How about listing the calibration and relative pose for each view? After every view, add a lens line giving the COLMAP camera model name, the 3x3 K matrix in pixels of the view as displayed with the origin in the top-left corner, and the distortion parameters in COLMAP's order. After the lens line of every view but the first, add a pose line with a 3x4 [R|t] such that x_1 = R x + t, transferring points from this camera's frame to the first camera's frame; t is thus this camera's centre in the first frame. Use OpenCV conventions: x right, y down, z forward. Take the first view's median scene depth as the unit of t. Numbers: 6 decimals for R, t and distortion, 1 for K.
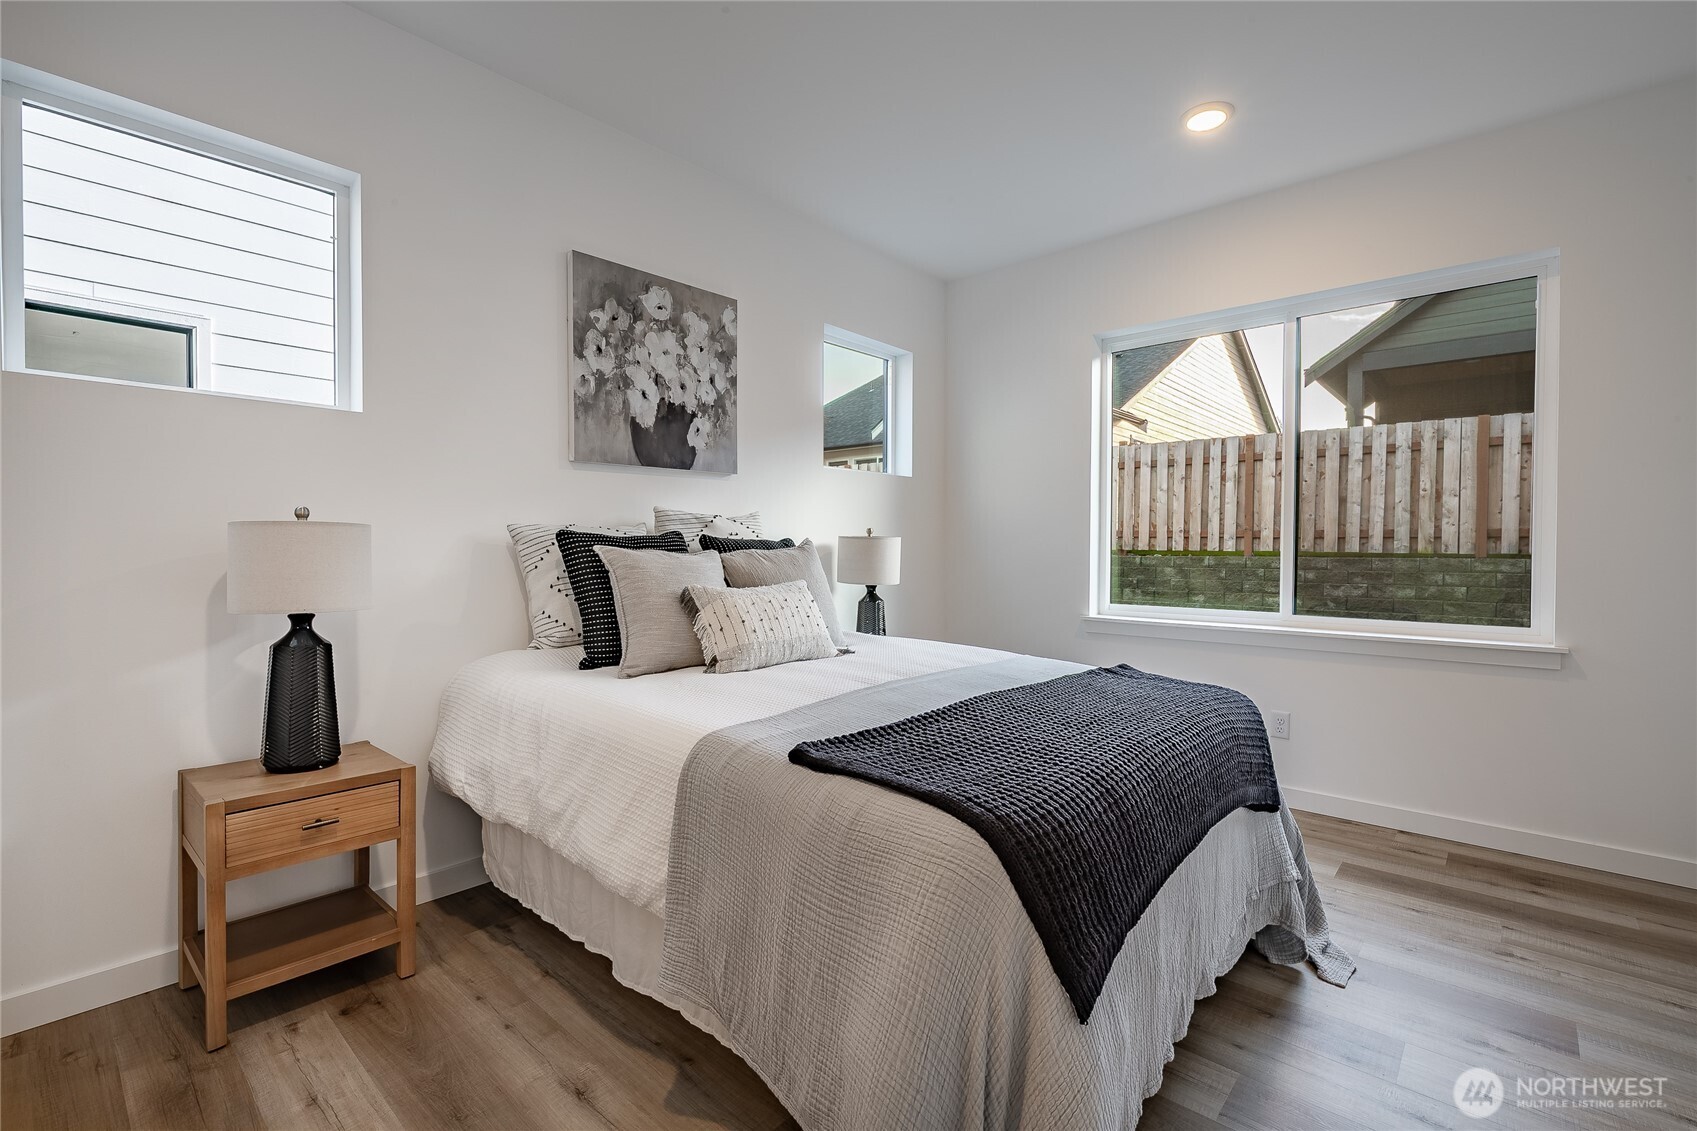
lens RADIAL K [[743.8, 0, 851.9], [0, 743.8, 559.2], [0, 0, 1]] dist [-0.004722, -0.000004]
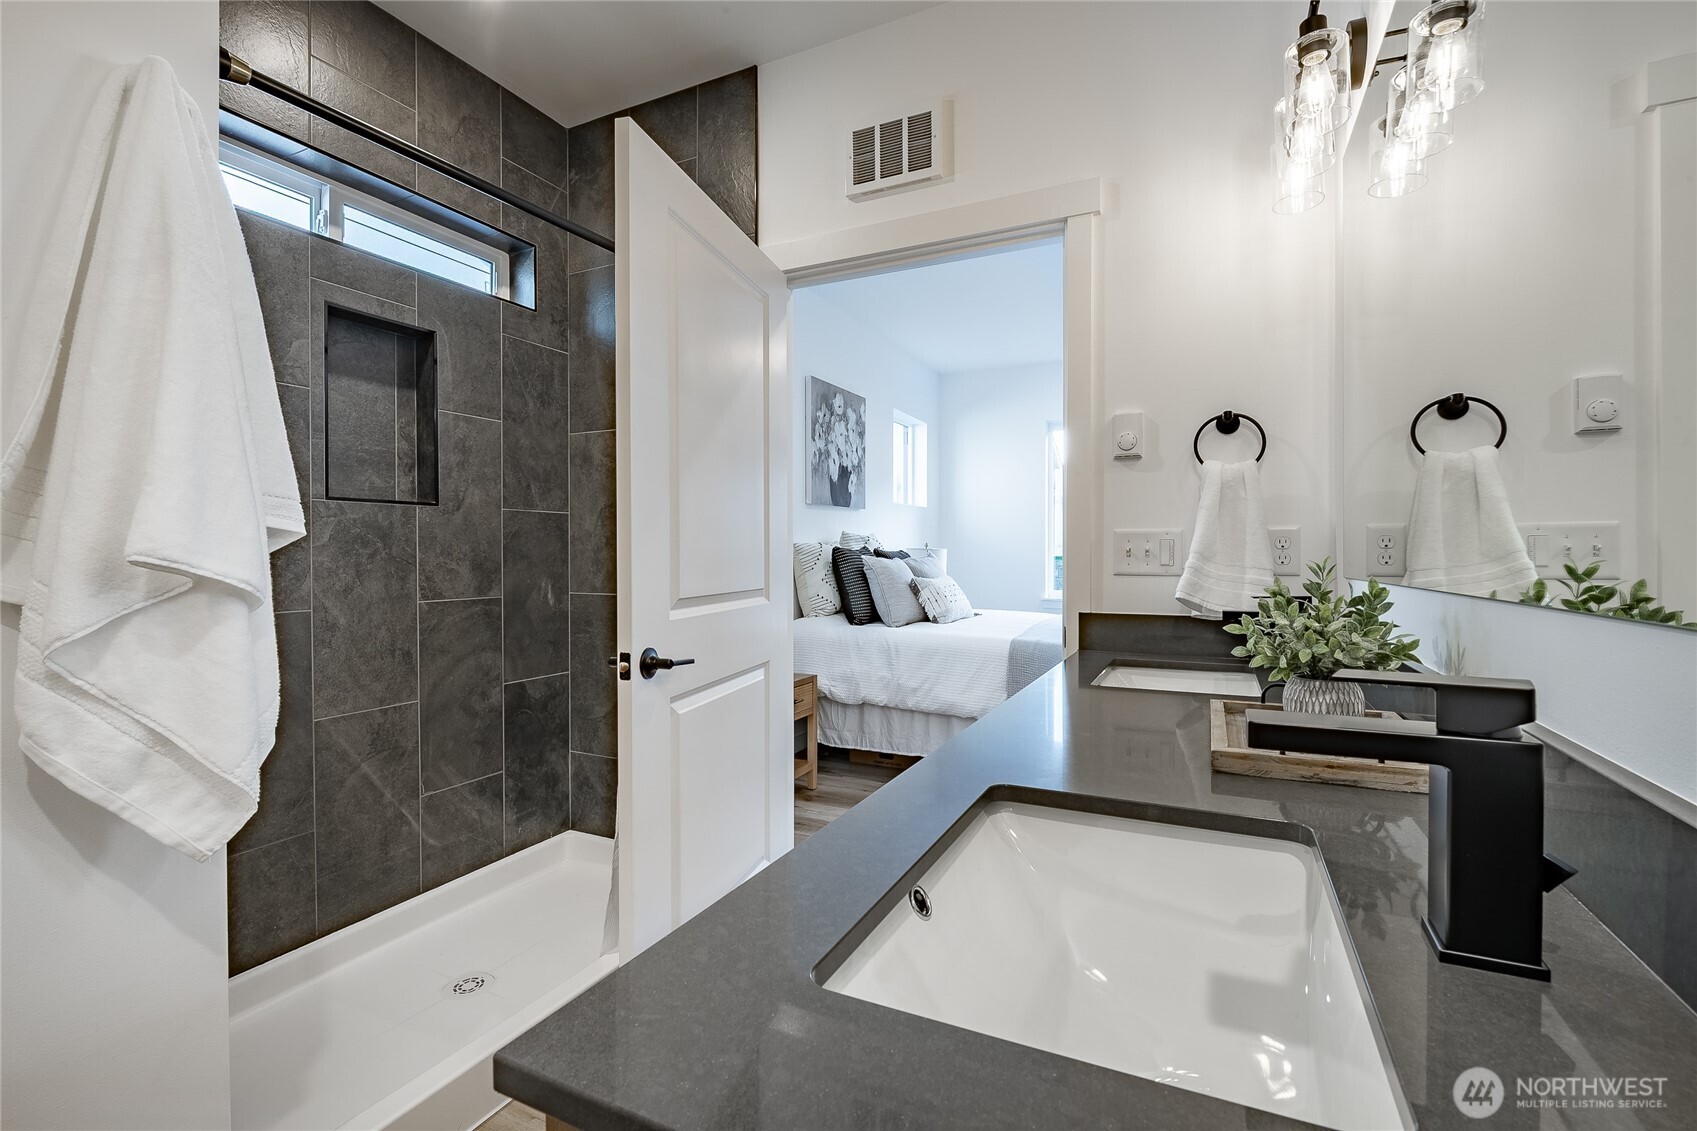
lens RADIAL K [[743.8, 0, 851.2], [0, 743.8, 555.4], [0, 0, 1]] dist [-0.004722, -0.000004]
pose [[0.963621, -0.003212, 0.267252, -0.663773], [0.006490, 0.999914, -0.011383, 0.000246], [-0.267192, 0.012703, 0.963559, -0.548015]]
